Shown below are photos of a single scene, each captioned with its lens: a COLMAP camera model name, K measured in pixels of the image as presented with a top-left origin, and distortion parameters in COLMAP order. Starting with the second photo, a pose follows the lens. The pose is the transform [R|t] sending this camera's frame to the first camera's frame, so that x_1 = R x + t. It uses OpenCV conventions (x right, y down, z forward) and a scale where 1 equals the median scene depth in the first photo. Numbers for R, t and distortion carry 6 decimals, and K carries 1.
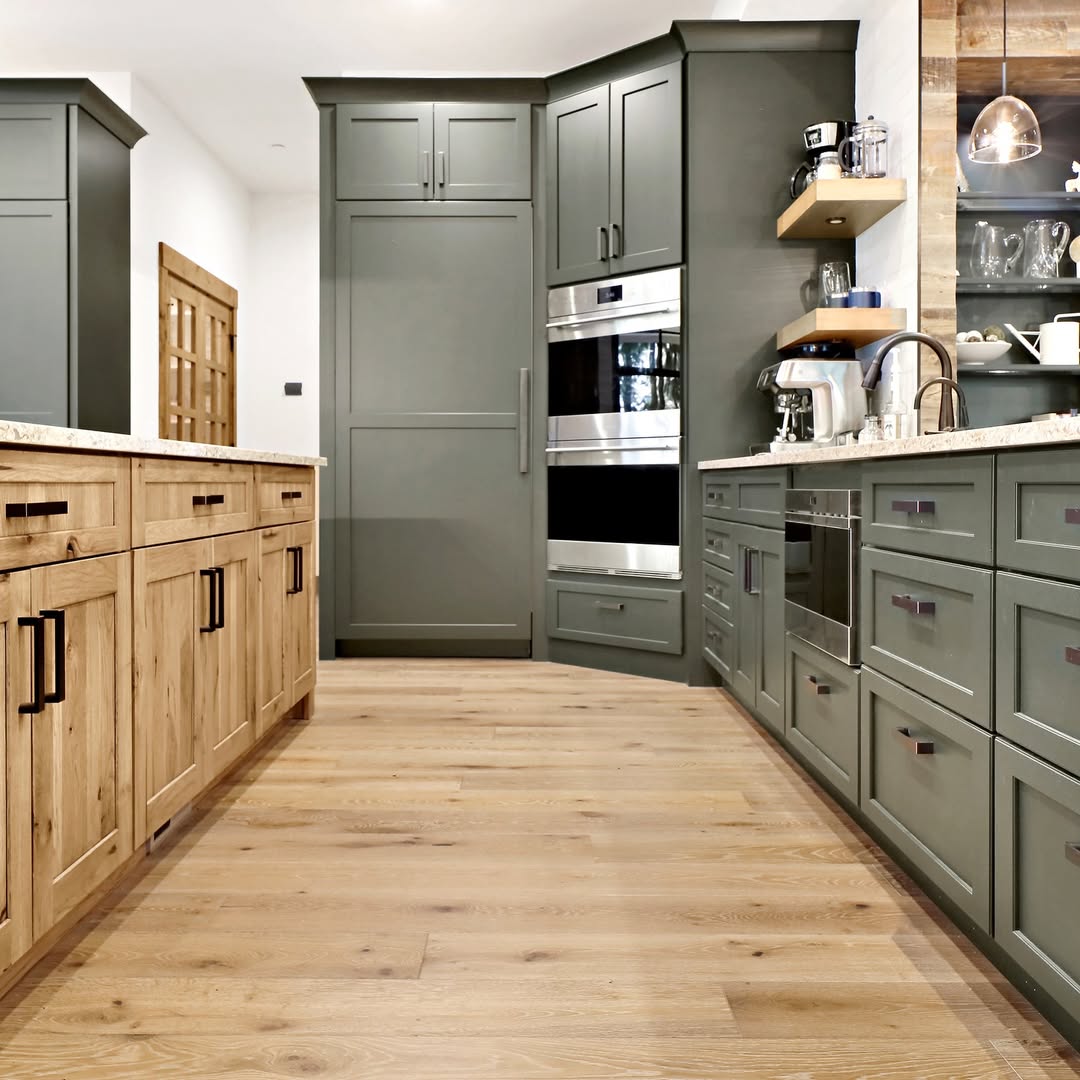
lens RADIAL K [[1107.4, 0, 536.5], [0, 1107.4, 488.4], [0, 0, 1]] dist [-0.012404, 0.010699]
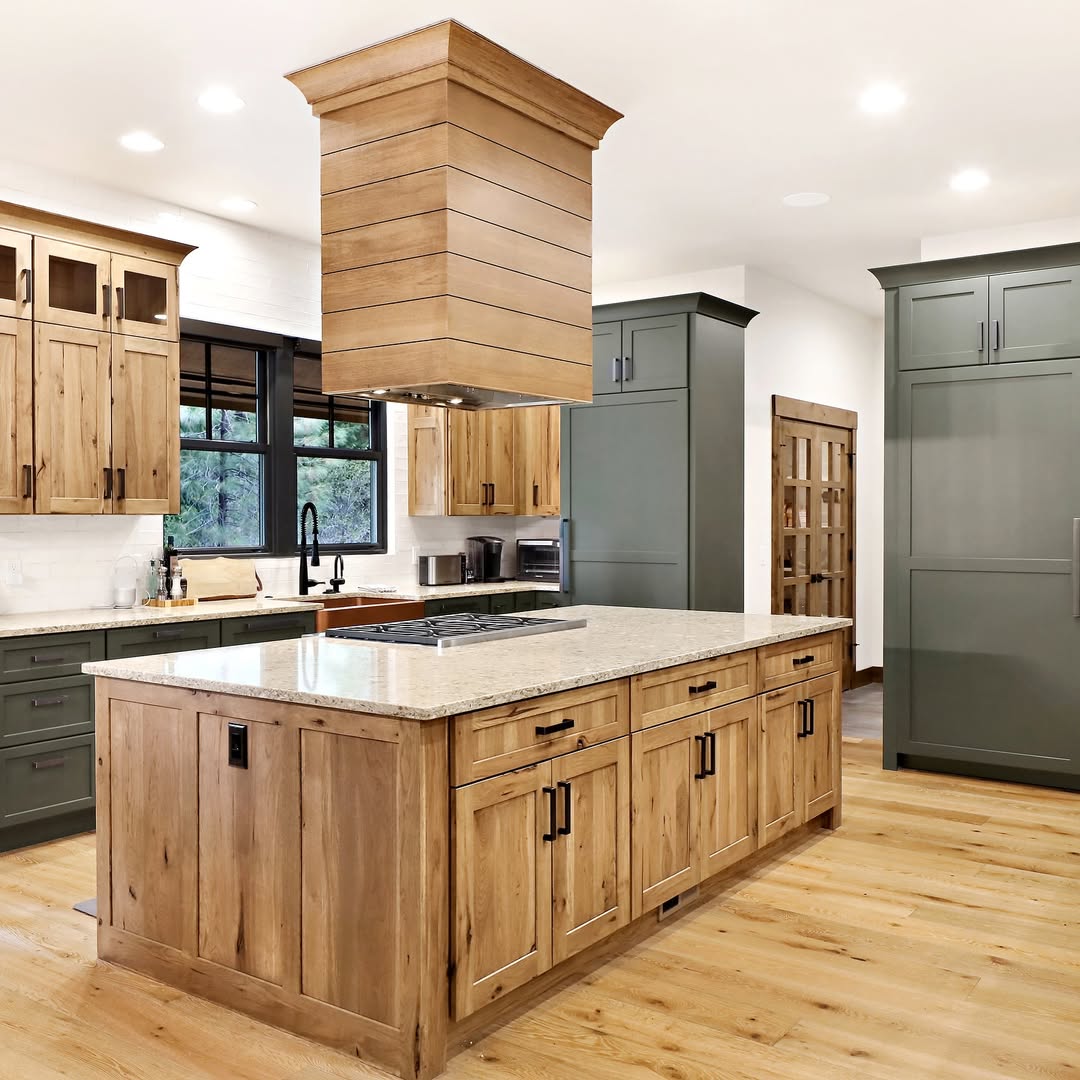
lens RADIAL K [[1131.1, 0, 540.0], [0, 1131.1, 540.0], [0, 0, 1]] dist [0.008772, -0.004247]
pose [[0.814890, 0.012861, -0.579473, 0.408202], [-0.003098, 0.999836, 0.017833, -0.219187], [0.579607, -0.012737, 0.814797, -0.353341]]
